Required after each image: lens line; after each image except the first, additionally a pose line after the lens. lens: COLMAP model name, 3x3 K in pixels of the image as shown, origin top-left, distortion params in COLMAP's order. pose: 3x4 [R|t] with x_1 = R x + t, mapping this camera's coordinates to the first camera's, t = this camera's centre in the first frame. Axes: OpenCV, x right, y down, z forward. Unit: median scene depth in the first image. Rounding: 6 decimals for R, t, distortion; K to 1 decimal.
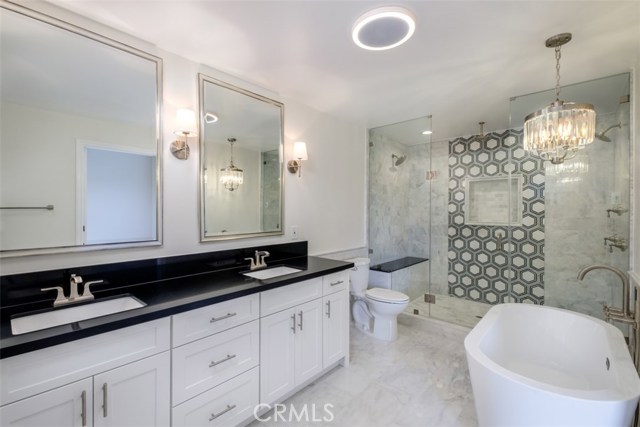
lens RADIAL K [[282.6, 0, 319.5], [0, 282.6, 211.3], [0, 0, 1]] dist [0.014239, -0.000245]
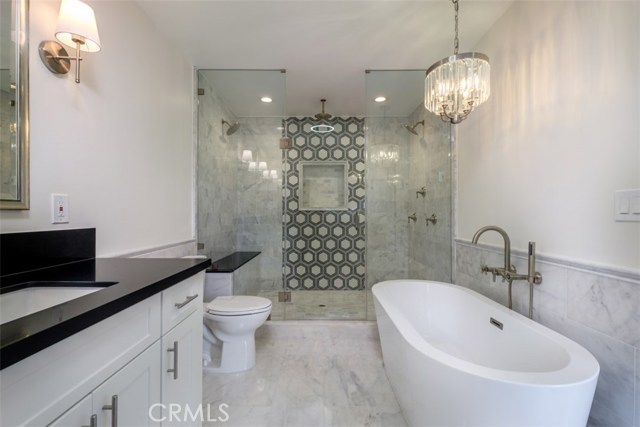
lens RADIAL K [[282.6, 0, 319.5], [0, 282.6, 211.3], [0, 0, 1]] dist [0.014239, -0.000245]
pose [[0.754824, -0.000927, 0.655927, -0.055563], [0.003675, 0.999989, -0.002816, 0.059693], [-0.655917, 0.004536, 0.754819, 0.285518]]
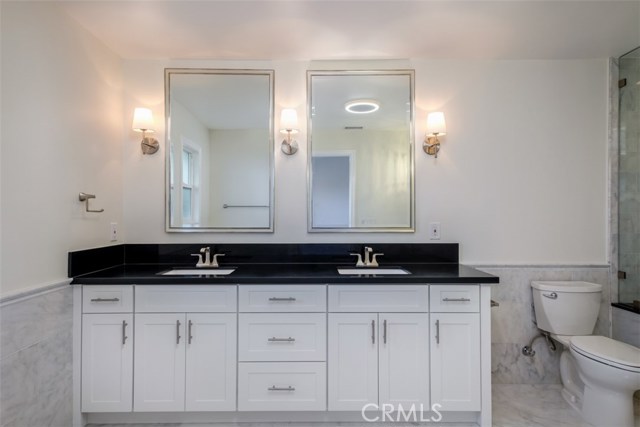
lens RADIAL K [[351.0, 0, 320.0], [0, 351.0, 213.5], [0, 0, 1]] dist [0.002228, 0.000605]
pose [[0.668540, -0.010715, -0.743599, 0.299078], [0.000612, 0.999904, -0.013858, 0.030099], [0.743676, 0.008809, 0.668482, 0.093751]]
